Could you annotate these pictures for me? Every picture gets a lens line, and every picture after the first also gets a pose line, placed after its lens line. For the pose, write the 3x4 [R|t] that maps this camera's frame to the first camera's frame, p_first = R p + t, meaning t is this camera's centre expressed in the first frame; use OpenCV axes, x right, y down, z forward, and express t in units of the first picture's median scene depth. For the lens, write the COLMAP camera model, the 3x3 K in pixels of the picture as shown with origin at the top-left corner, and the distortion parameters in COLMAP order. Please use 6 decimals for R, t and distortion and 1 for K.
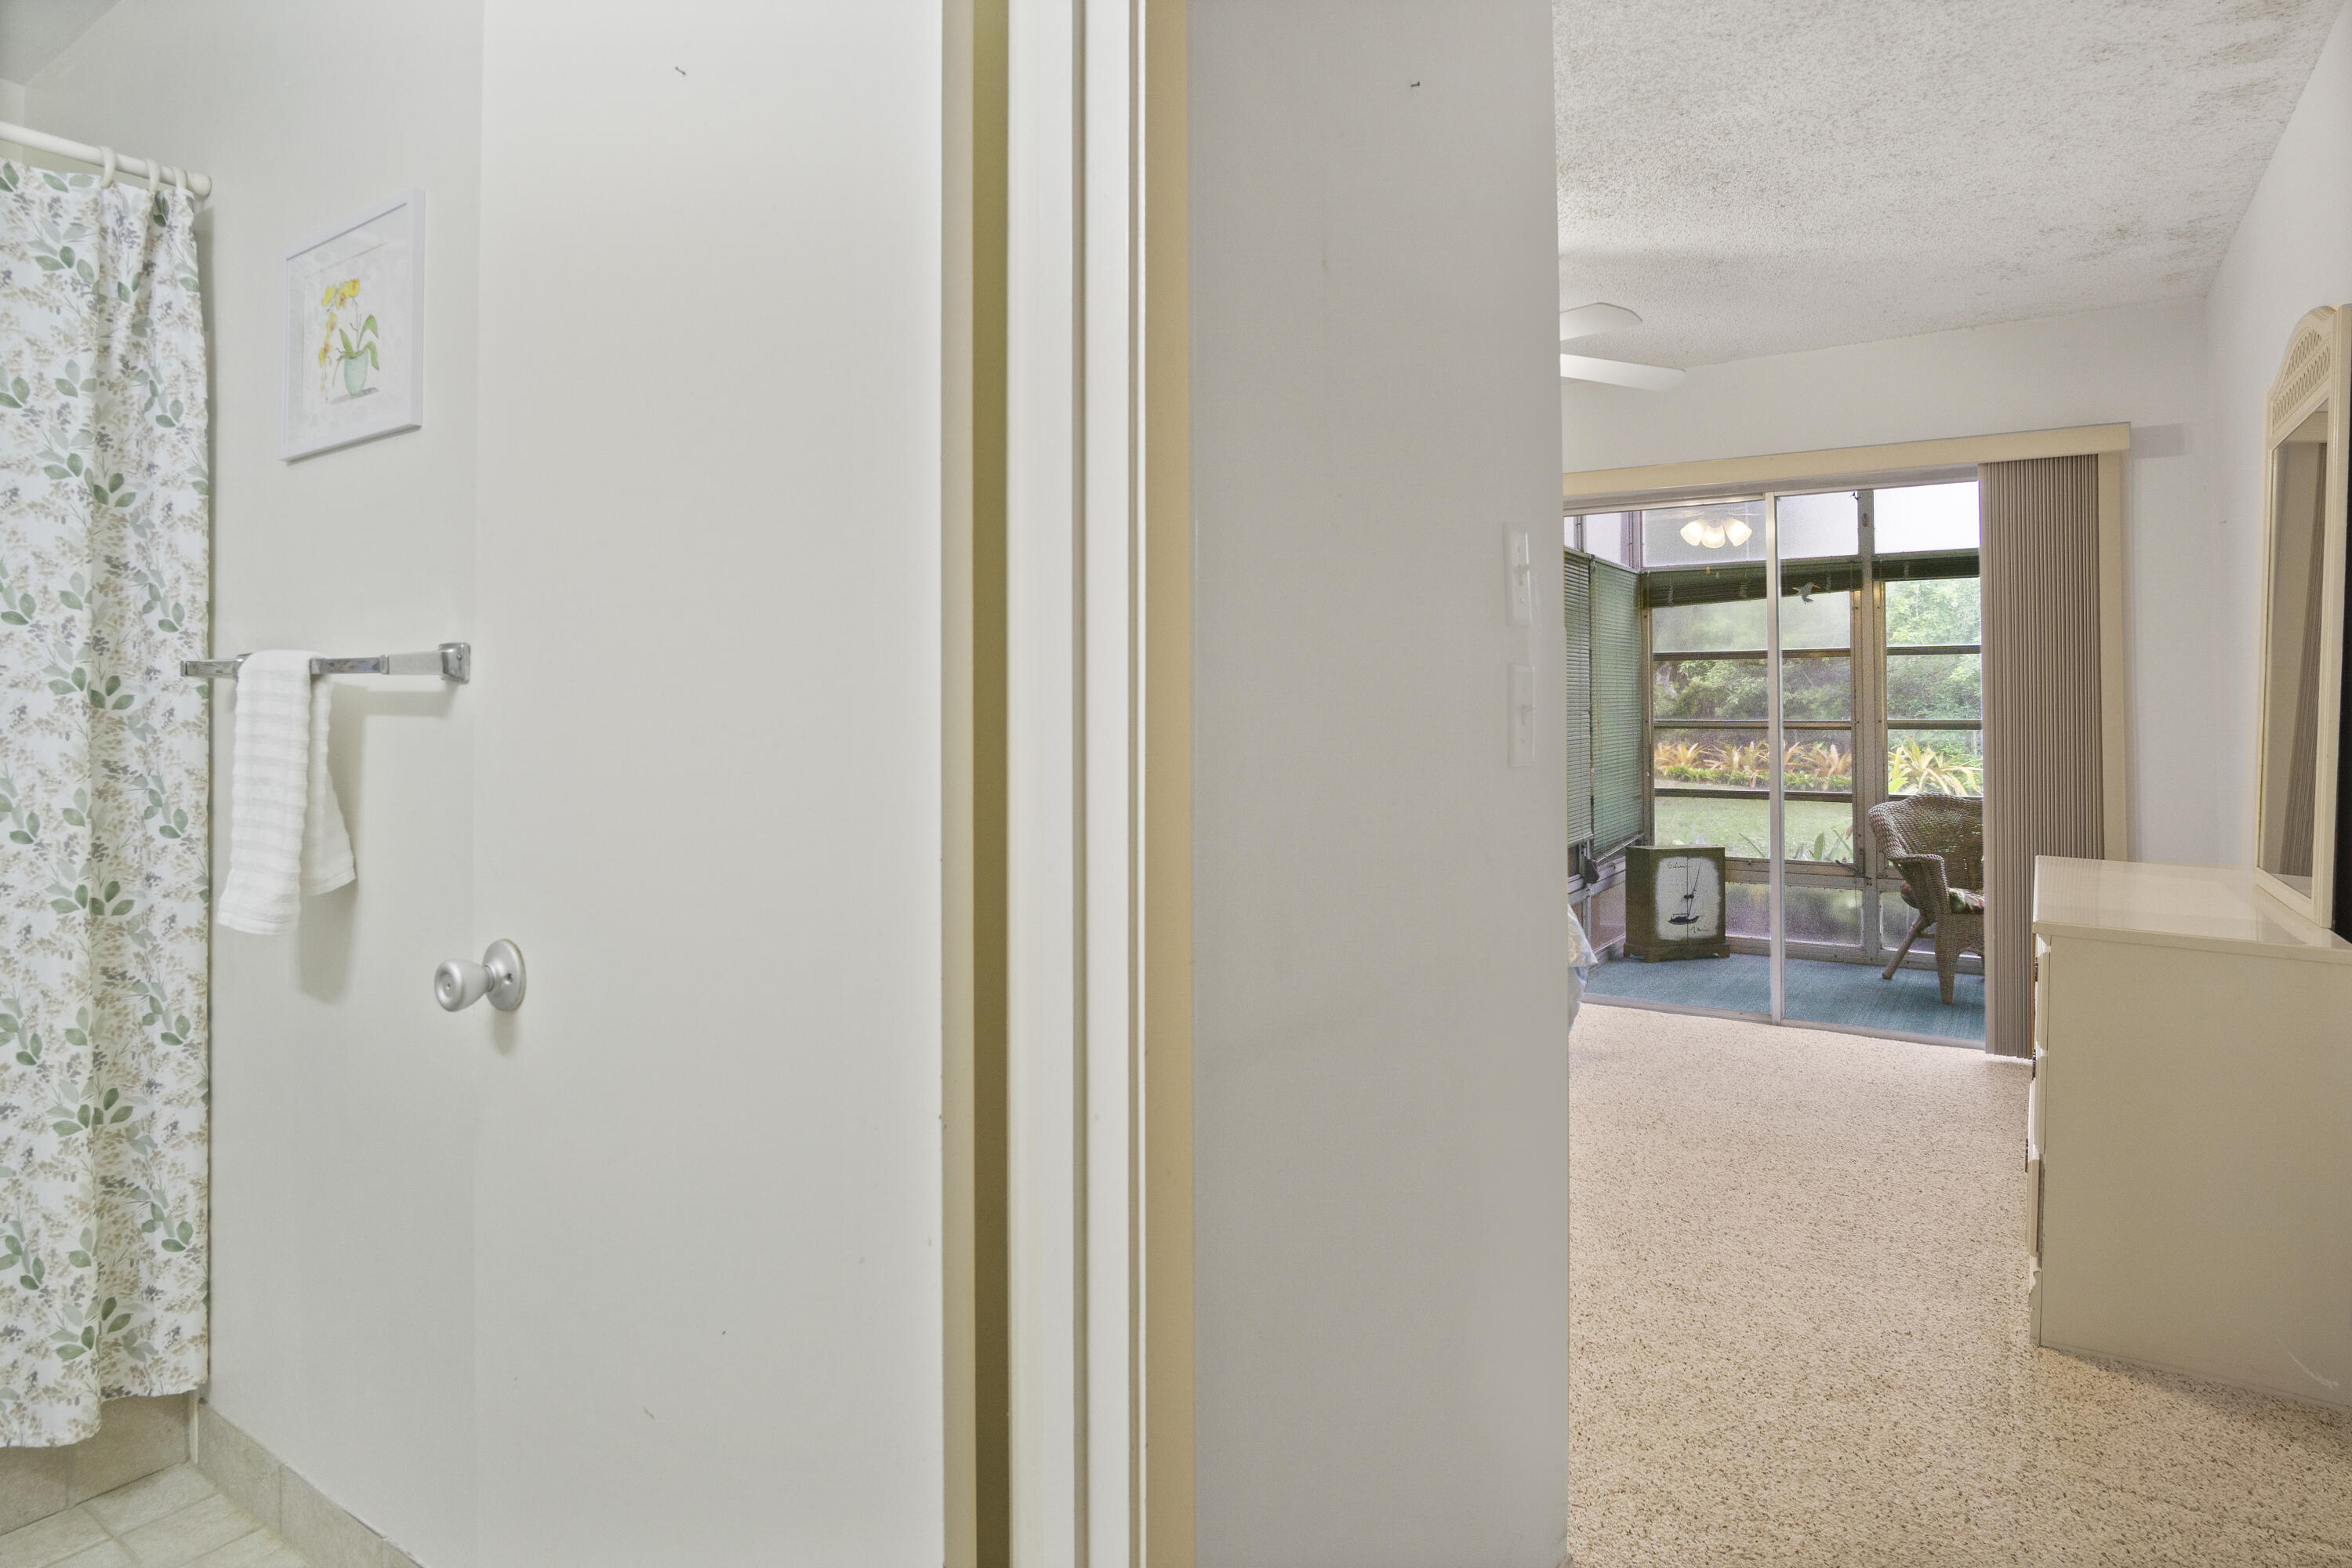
lens RADIAL K [[1276.7, 0, 1170.8], [0, 1276.7, 737.2], [0, 0, 1]] dist [-0.035064, 0.007091]
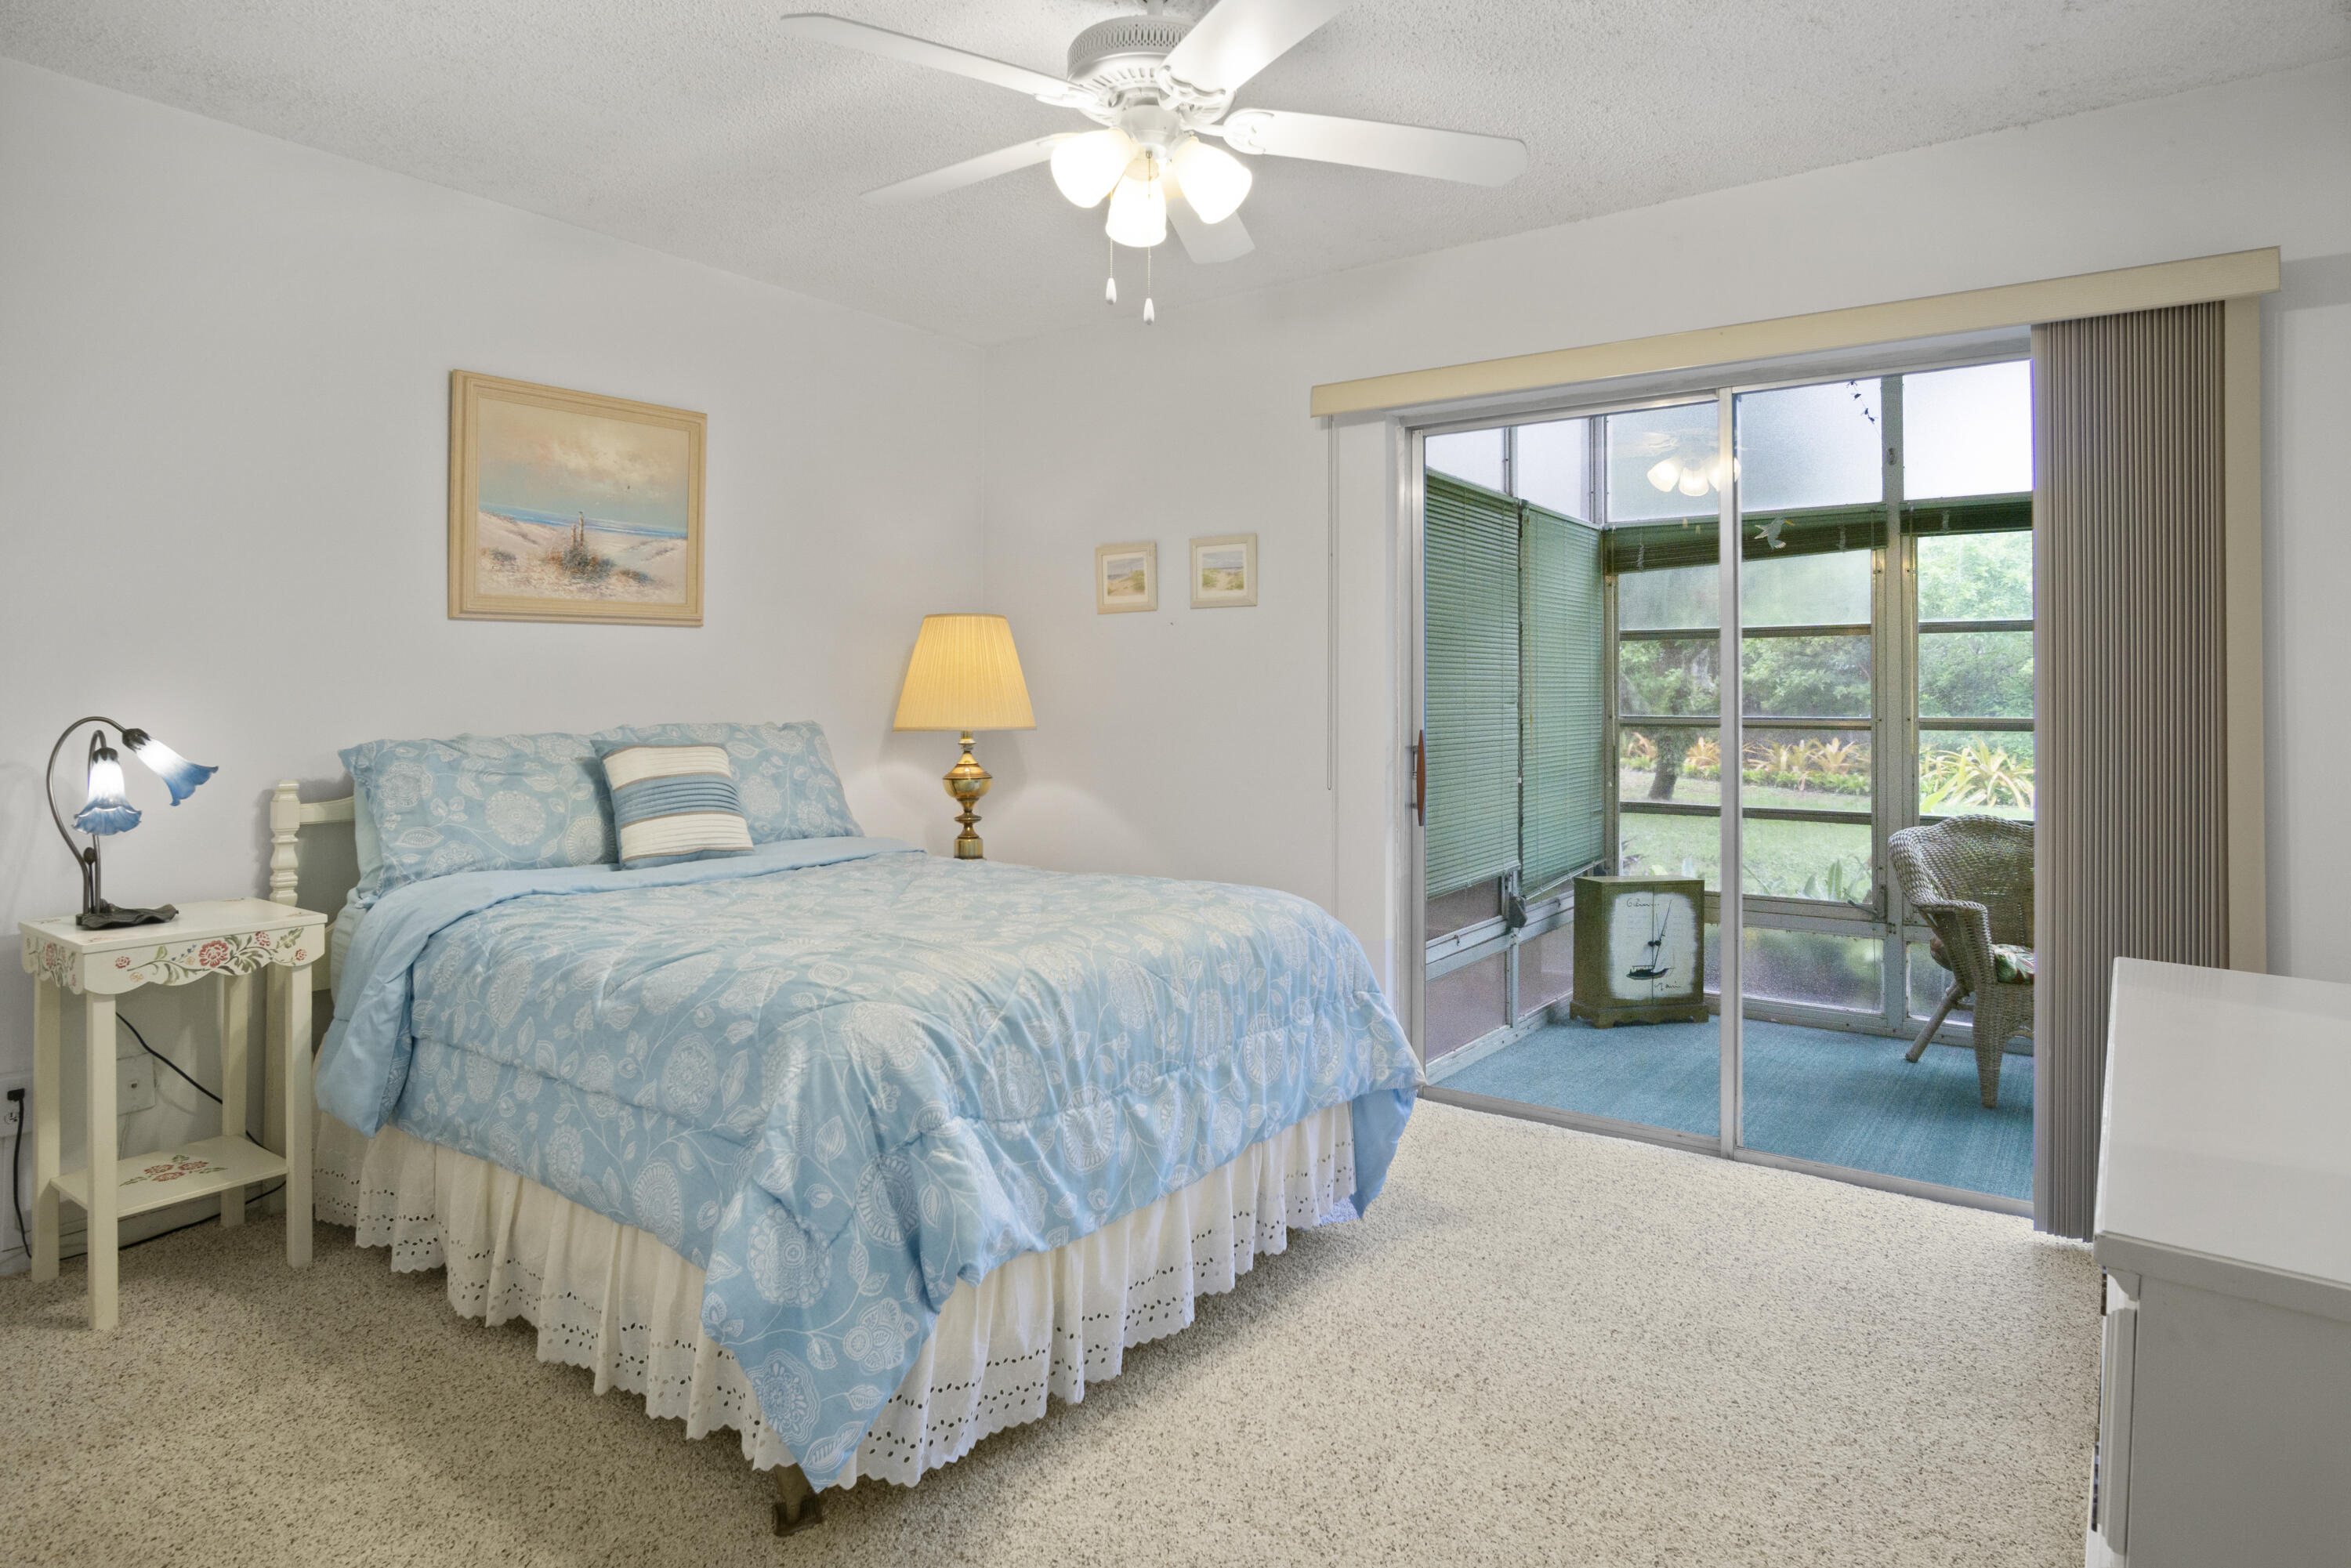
lens RADIAL K [[1288.2, 0, 1147.2], [0, 1288.2, 735.6], [0, 0, 1]] dist [-0.032033, 0.002858]
pose [[0.998563, 0.008414, -0.052932, 0.142025], [-0.008162, 0.999954, 0.004983, -0.002983], [0.052971, -0.004543, 0.998586, 0.206205]]
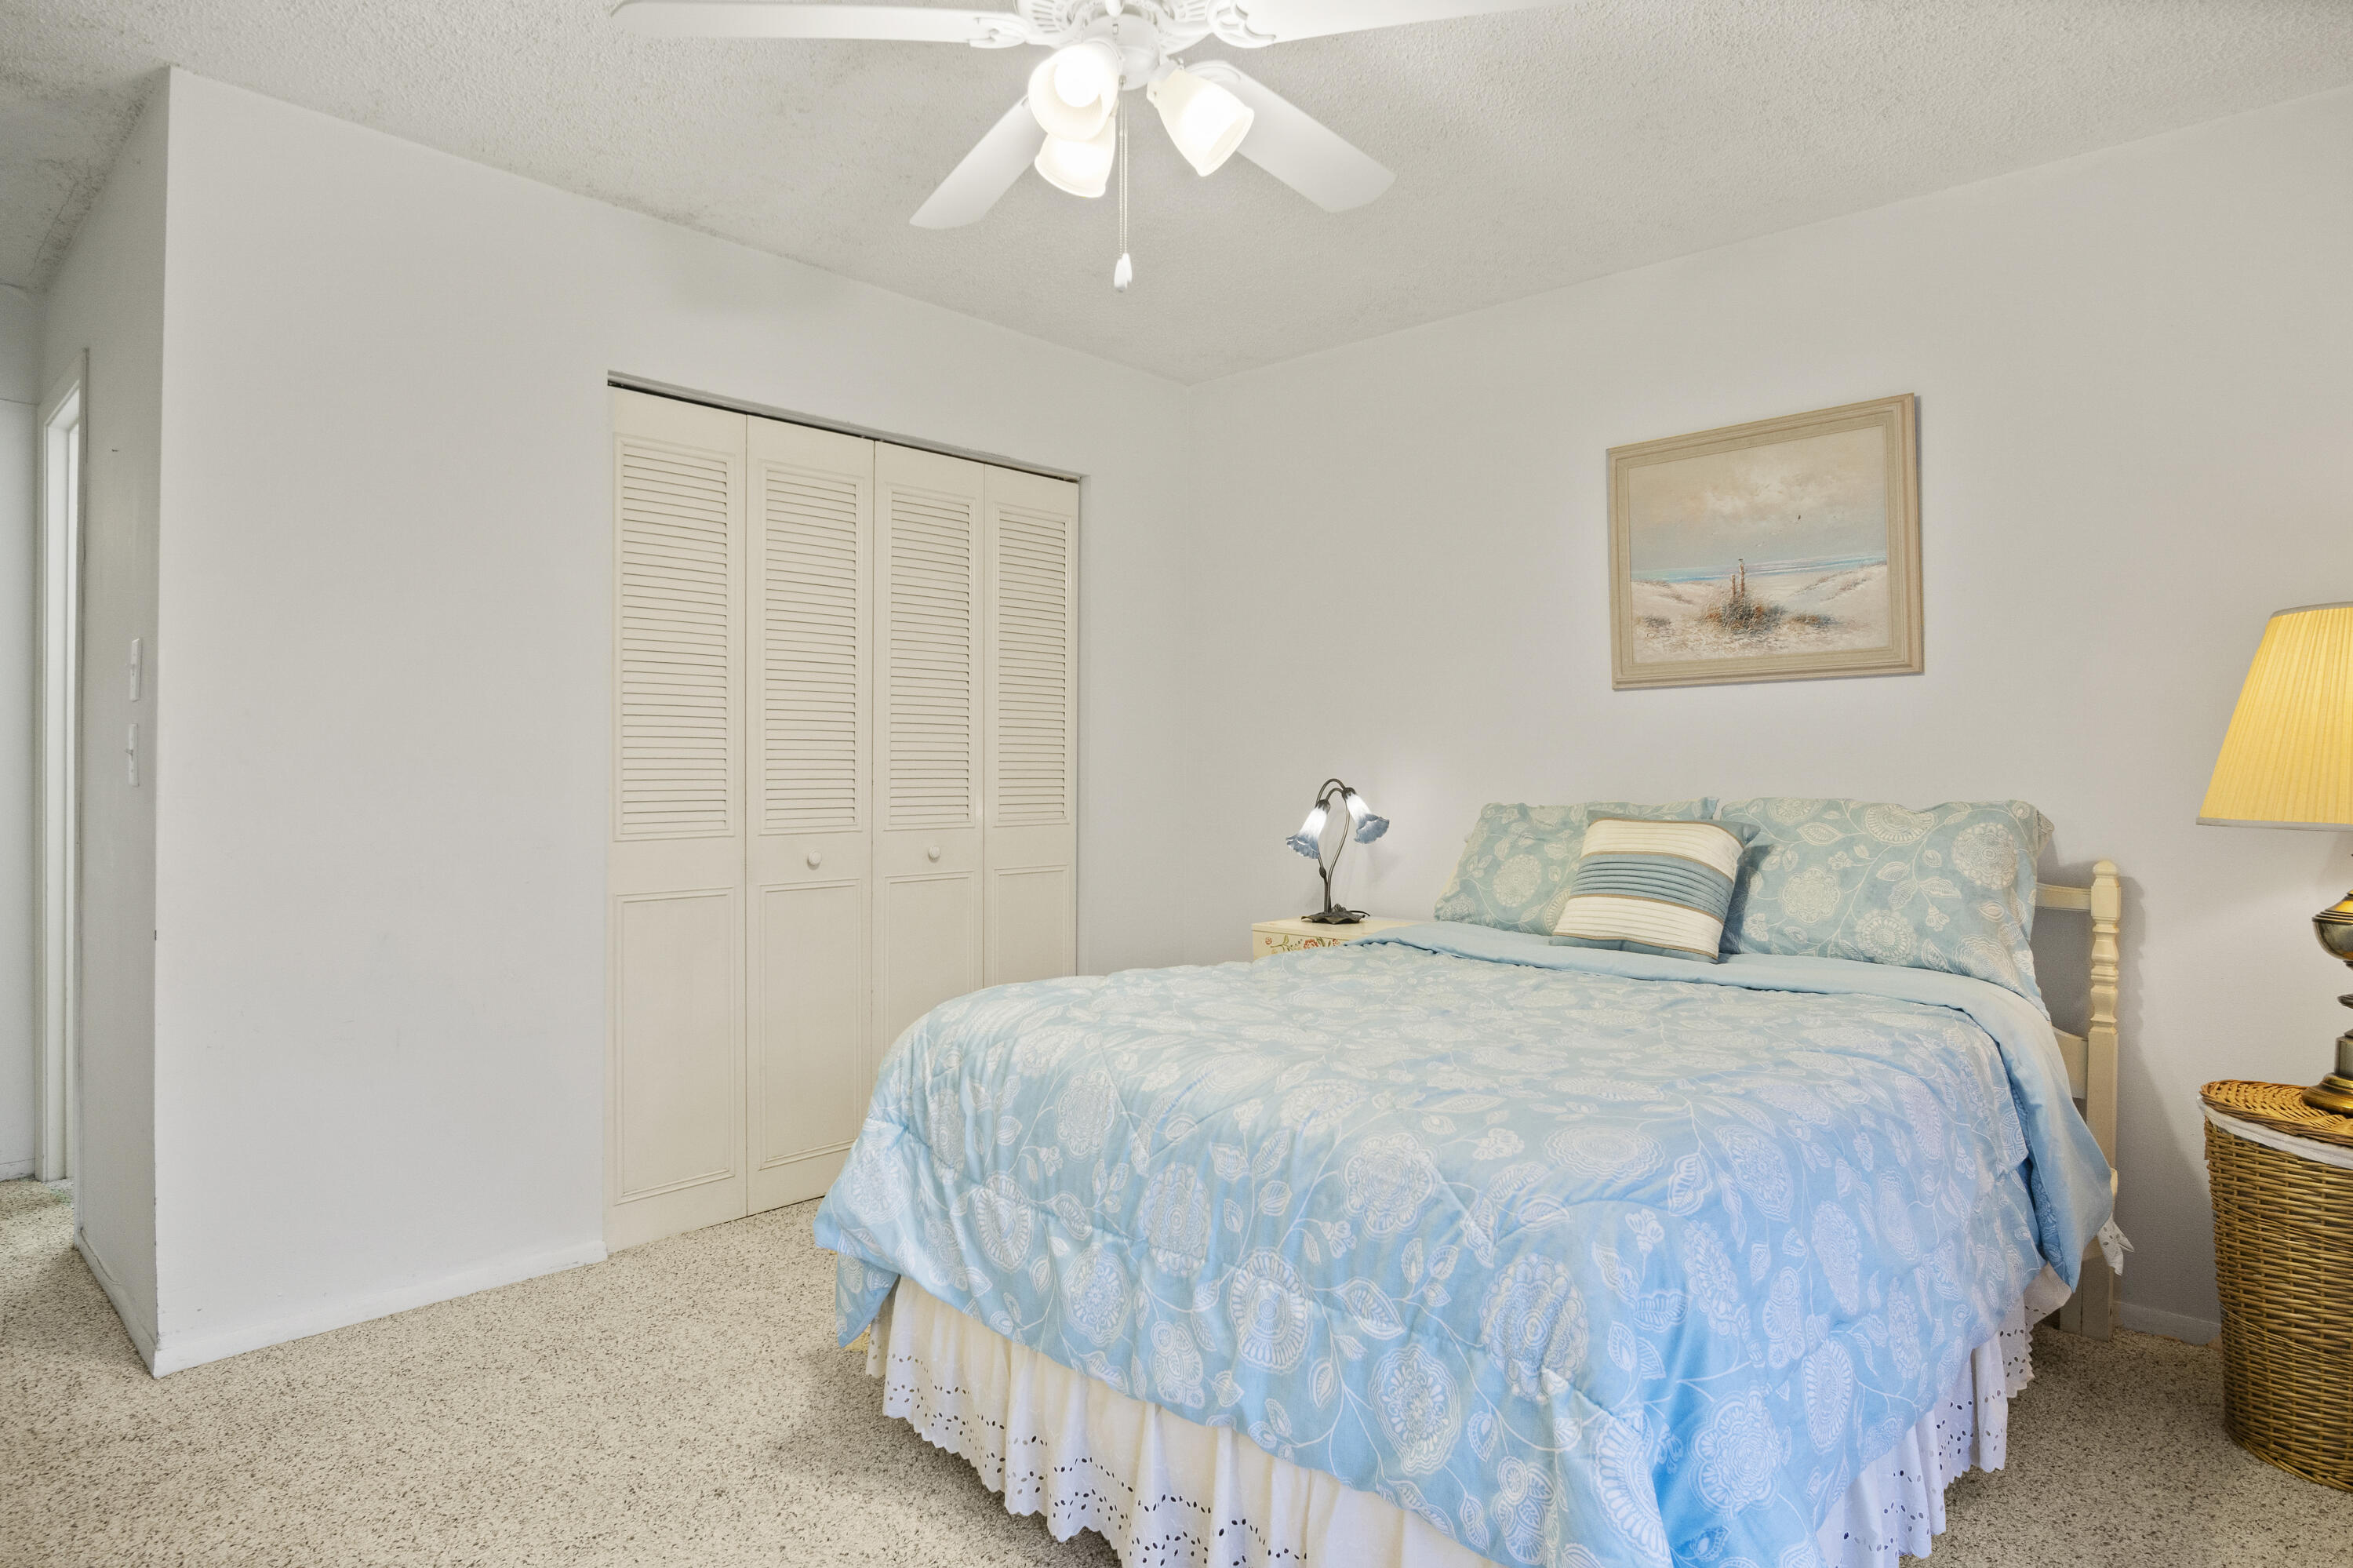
lens RADIAL K [[1332.6, 0, 1176.5], [0, 1332.6, 784.0], [0, 0, 1]] dist [-0.032720, 0.000492]
pose [[-0.157106, 0.015469, -0.987461, 0.537627], [-0.028141, 0.999401, 0.020133, -0.016464], [0.987181, 0.030951, -0.156577, 0.808660]]
